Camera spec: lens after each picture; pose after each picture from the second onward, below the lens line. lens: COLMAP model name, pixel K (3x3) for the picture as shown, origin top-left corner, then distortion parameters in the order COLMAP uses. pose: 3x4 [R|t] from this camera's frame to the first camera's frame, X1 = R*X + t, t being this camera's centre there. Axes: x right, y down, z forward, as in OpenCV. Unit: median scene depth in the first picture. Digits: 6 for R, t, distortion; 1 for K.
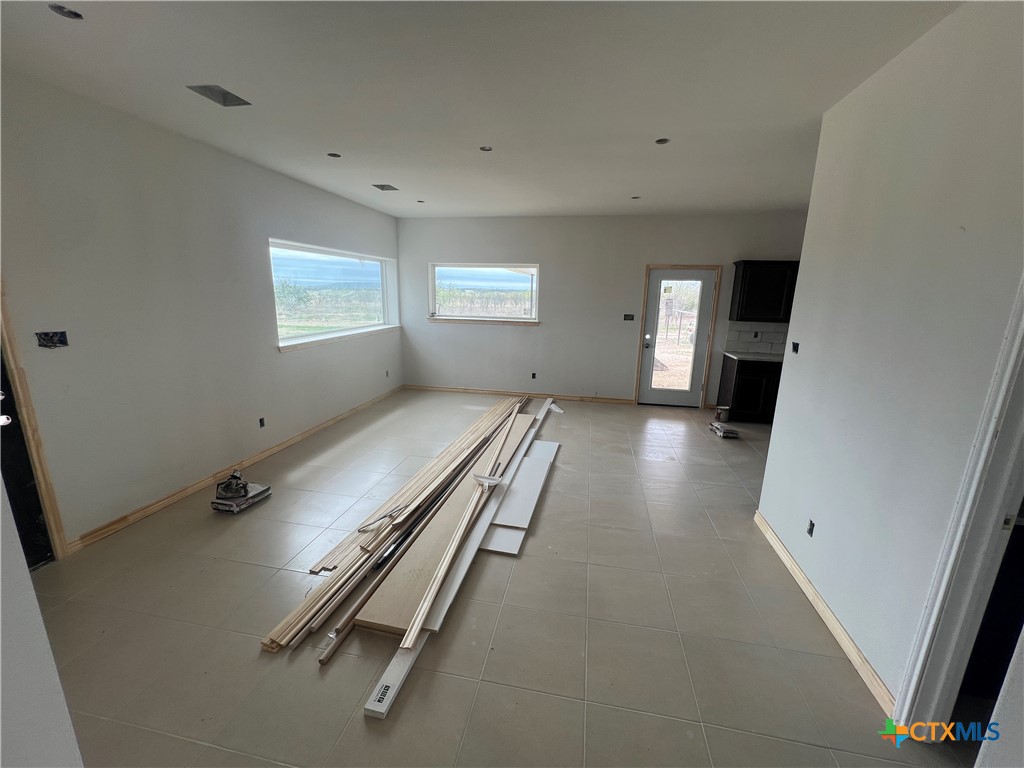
lens RADIAL K [[408.2, 0, 518.8], [0, 408.2, 384.2], [0, 0, 1]] dist [-0.004867, -0.000432]
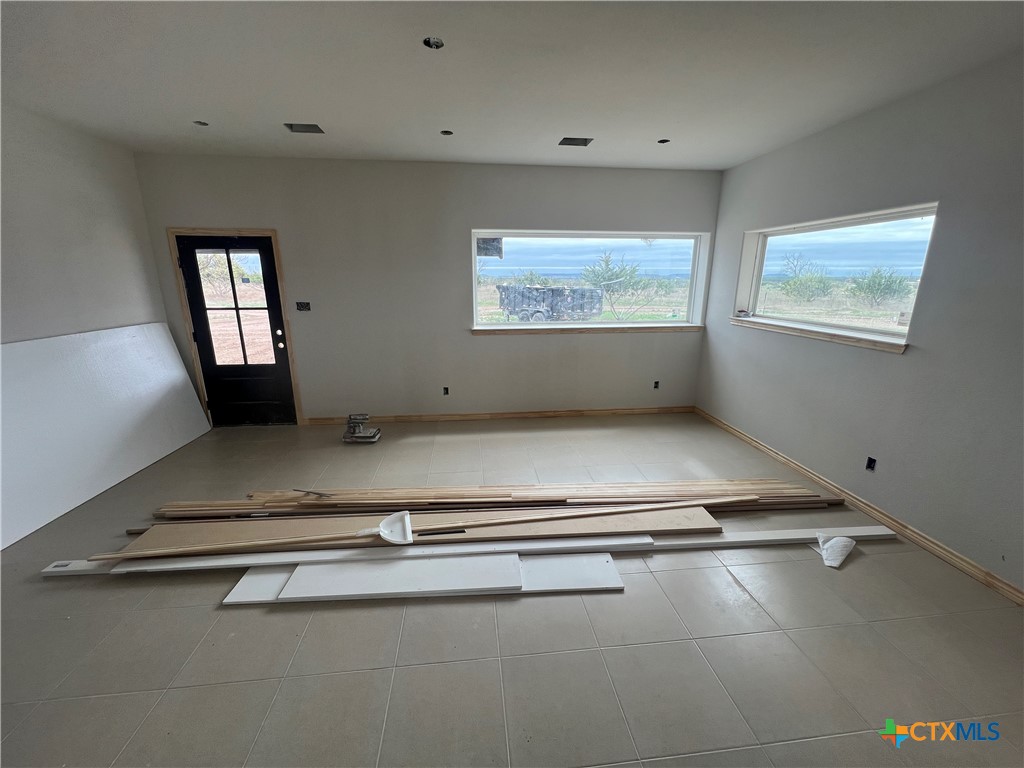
lens RADIAL K [[408.2, 0, 508.1], [0, 408.2, 388.3], [0, 0, 1]] dist [-0.004867, -0.000432]
pose [[0.288825, 0.228029, -0.929829, 0.459066], [-0.207794, 0.963000, 0.171618, -0.136265], [0.934560, 0.143645, 0.325522, 0.692914]]
